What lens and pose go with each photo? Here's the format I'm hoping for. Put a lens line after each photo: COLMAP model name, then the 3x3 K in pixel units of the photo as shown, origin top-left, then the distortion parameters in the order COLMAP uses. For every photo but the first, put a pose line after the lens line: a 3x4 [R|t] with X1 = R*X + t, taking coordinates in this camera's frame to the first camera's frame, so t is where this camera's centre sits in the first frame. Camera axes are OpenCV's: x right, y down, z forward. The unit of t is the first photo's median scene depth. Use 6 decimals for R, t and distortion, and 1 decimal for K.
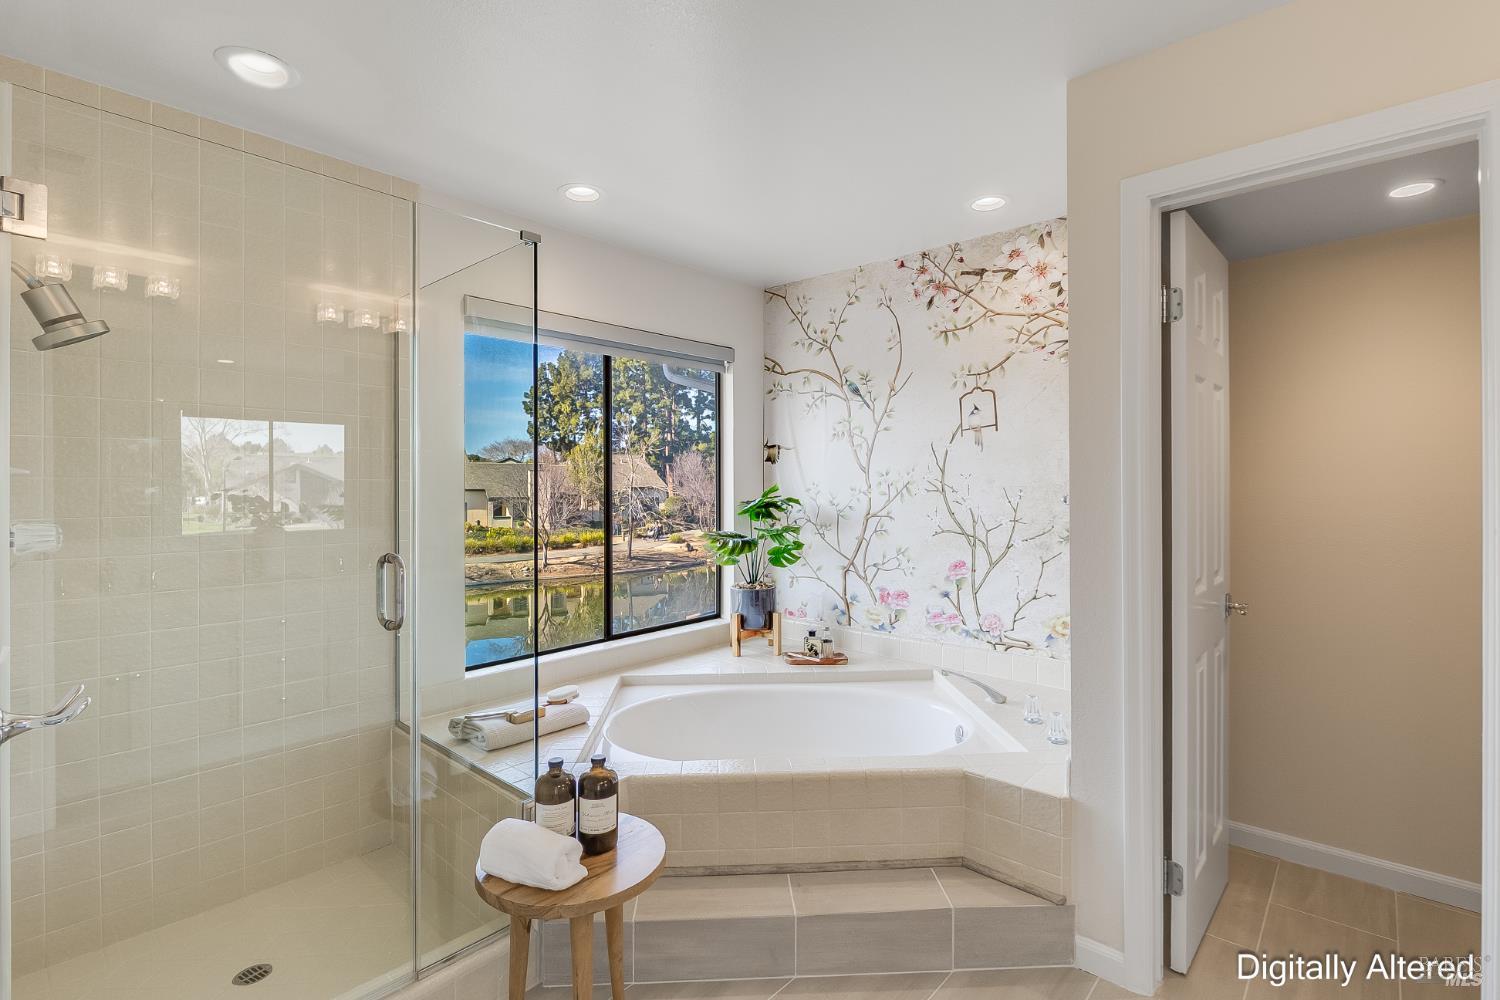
lens RADIAL K [[704.9, 0, 761.8], [0, 704.9, 479.4], [0, 0, 1]] dist [-0.003456, -0.000986]
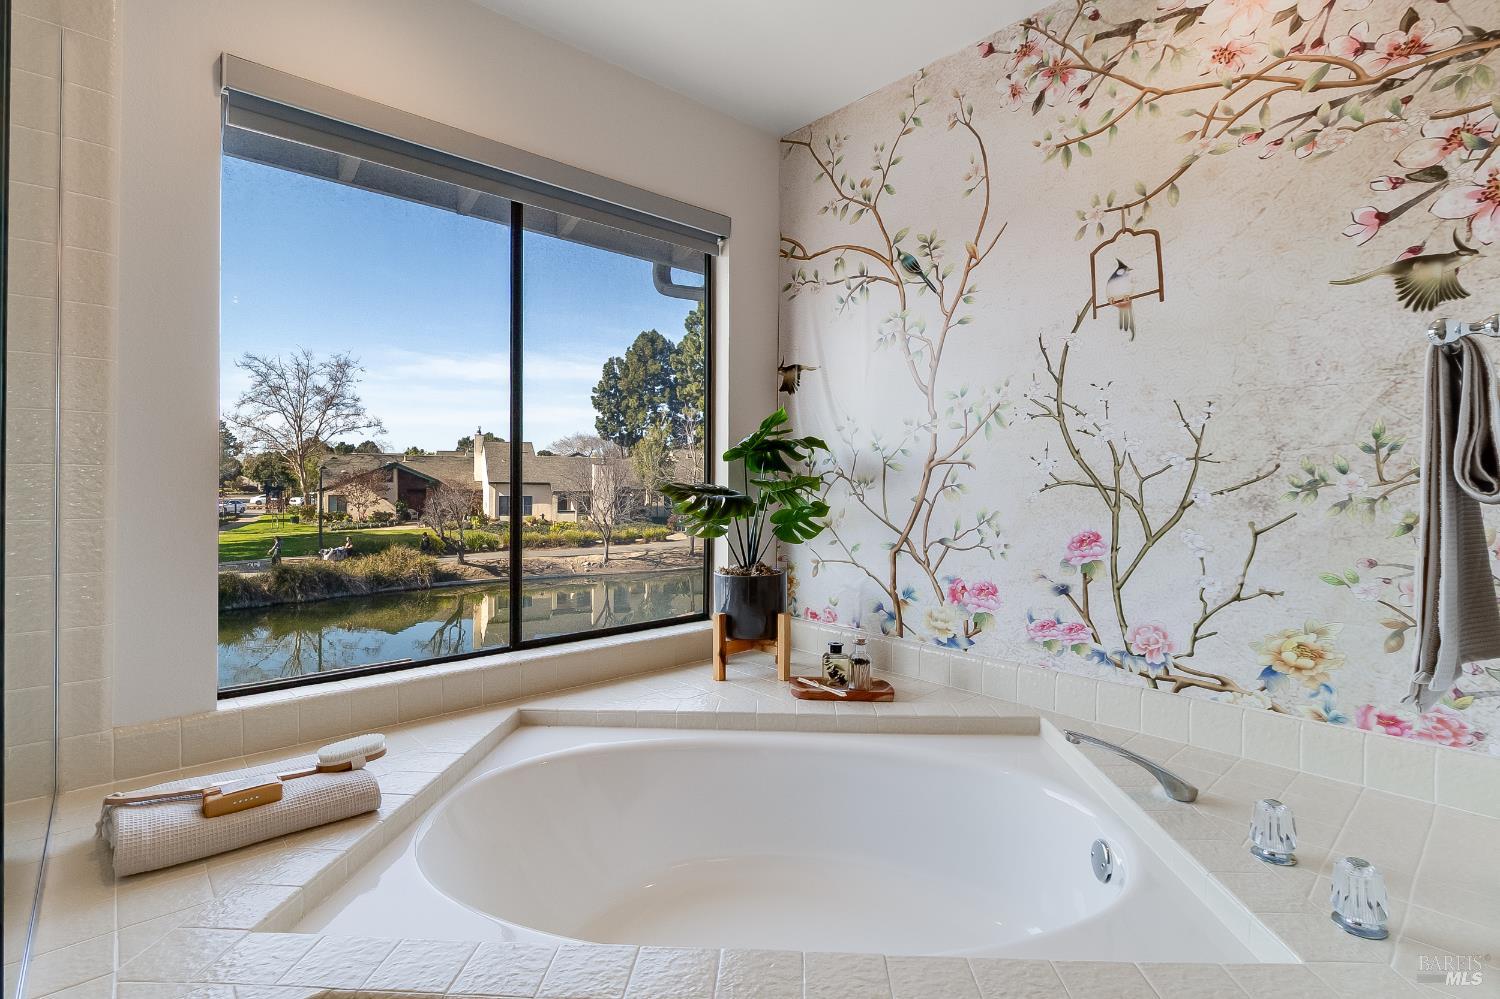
lens RADIAL K [[704.9, 0, 761.8], [0, 704.9, 478.9], [0, 0, 1]] dist [-0.003456, -0.000986]
pose [[0.994491, 0.006942, -0.104592, 0.066720], [-0.007179, 0.999972, -0.001889, 0.068792], [0.104576, 0.002630, 0.994513, 0.362903]]
